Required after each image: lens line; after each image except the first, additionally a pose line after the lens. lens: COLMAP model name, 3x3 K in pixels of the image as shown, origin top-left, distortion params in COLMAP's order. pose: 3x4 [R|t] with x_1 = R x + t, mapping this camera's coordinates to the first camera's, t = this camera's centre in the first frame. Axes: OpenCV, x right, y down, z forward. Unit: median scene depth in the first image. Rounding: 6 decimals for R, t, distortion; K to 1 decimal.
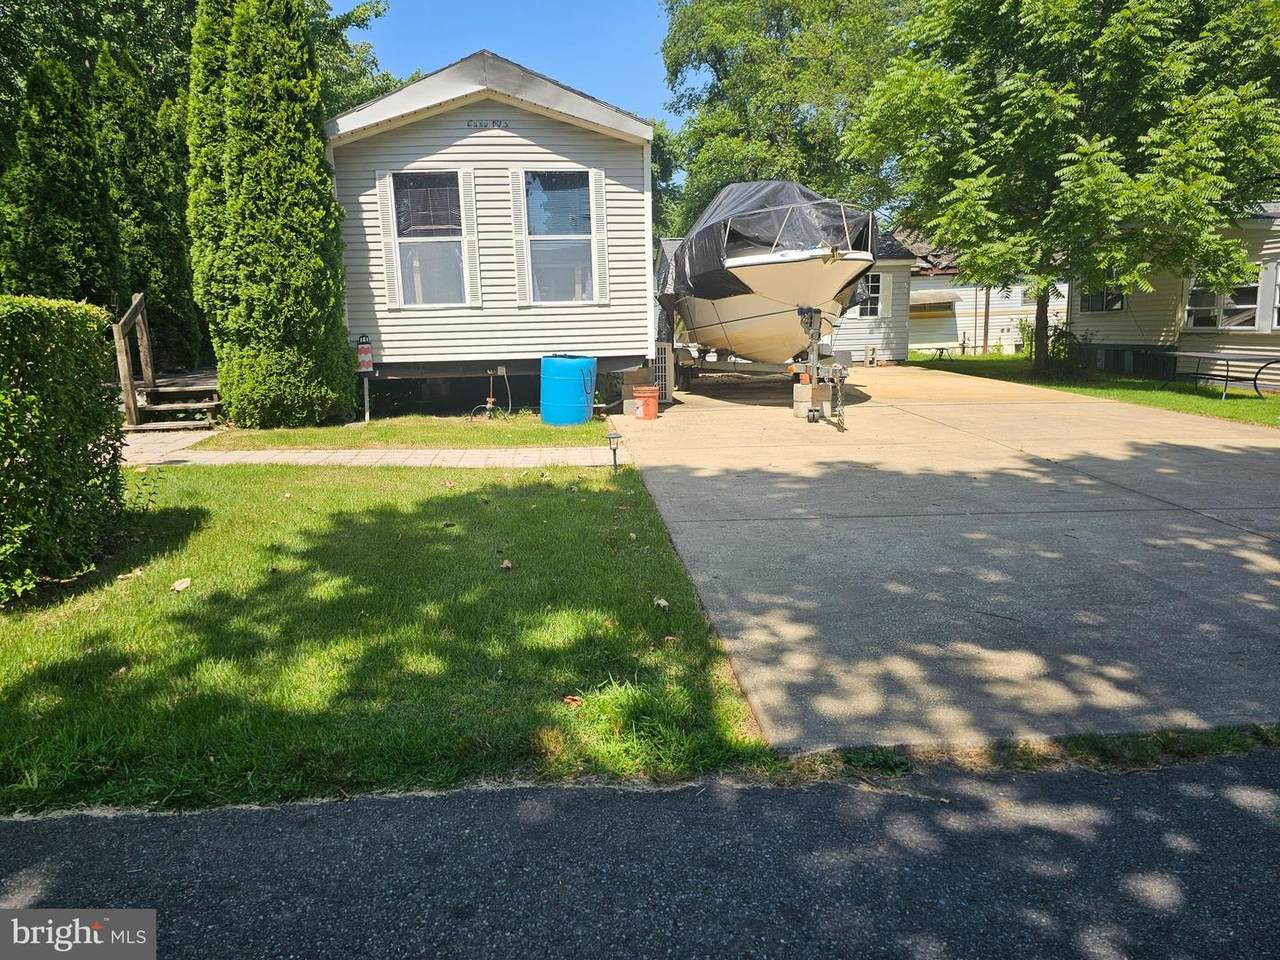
lens RADIAL K [[856.2, 0, 640.3], [0, 856.2, 472.6], [0, 0, 1]] dist [0.049612, -0.025796]
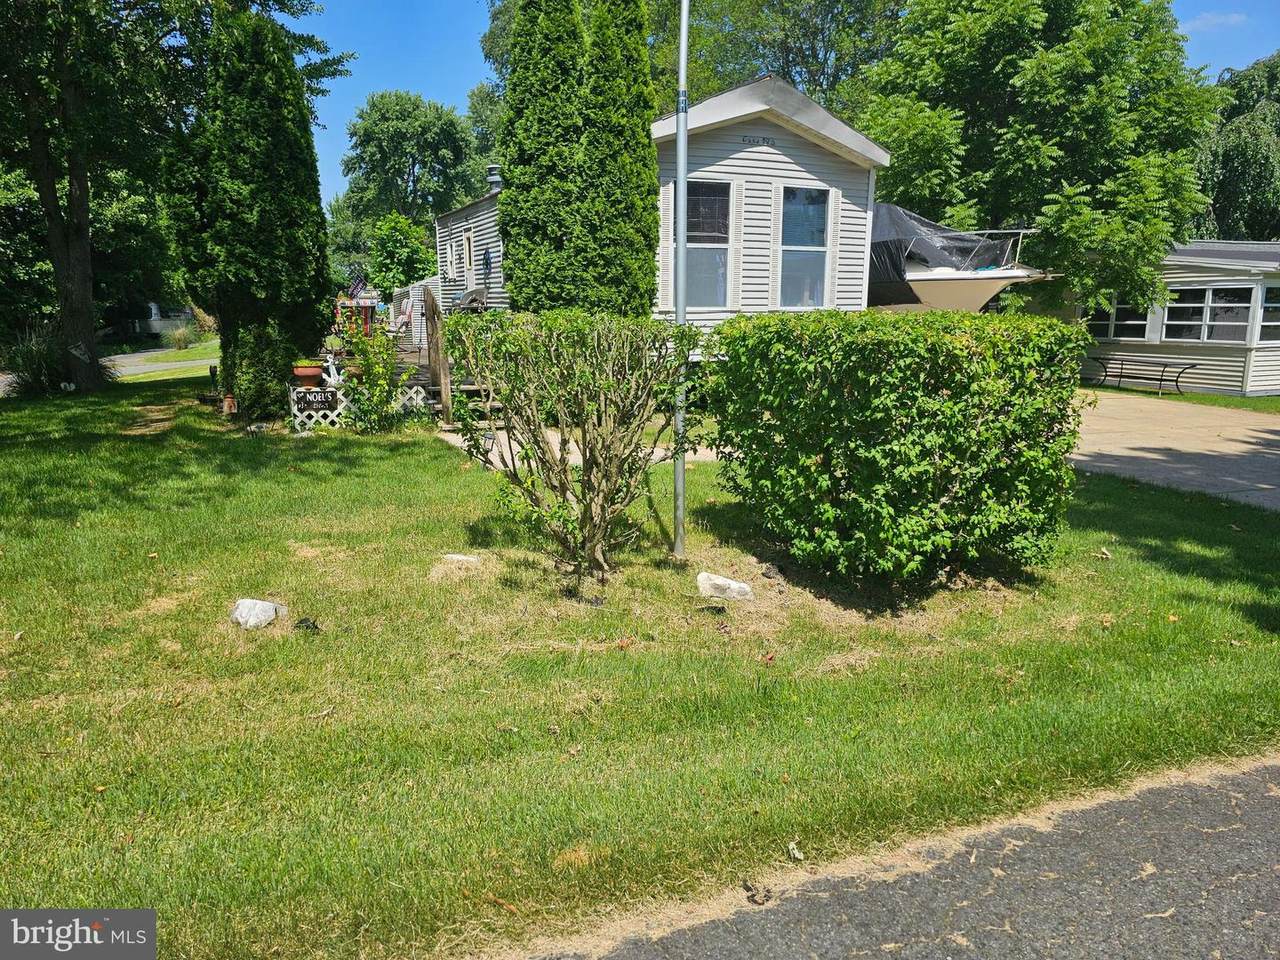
lens RADIAL K [[856.2, 0, 640.7], [0, 856.2, 485.5], [0, 0, 1]] dist [0.049612, -0.025796]
pose [[0.947988, -0.034451, 0.316438, -0.653976], [0.027425, 0.999269, 0.026631, -0.006300], [-0.317124, -0.016567, 0.948239, 0.017847]]
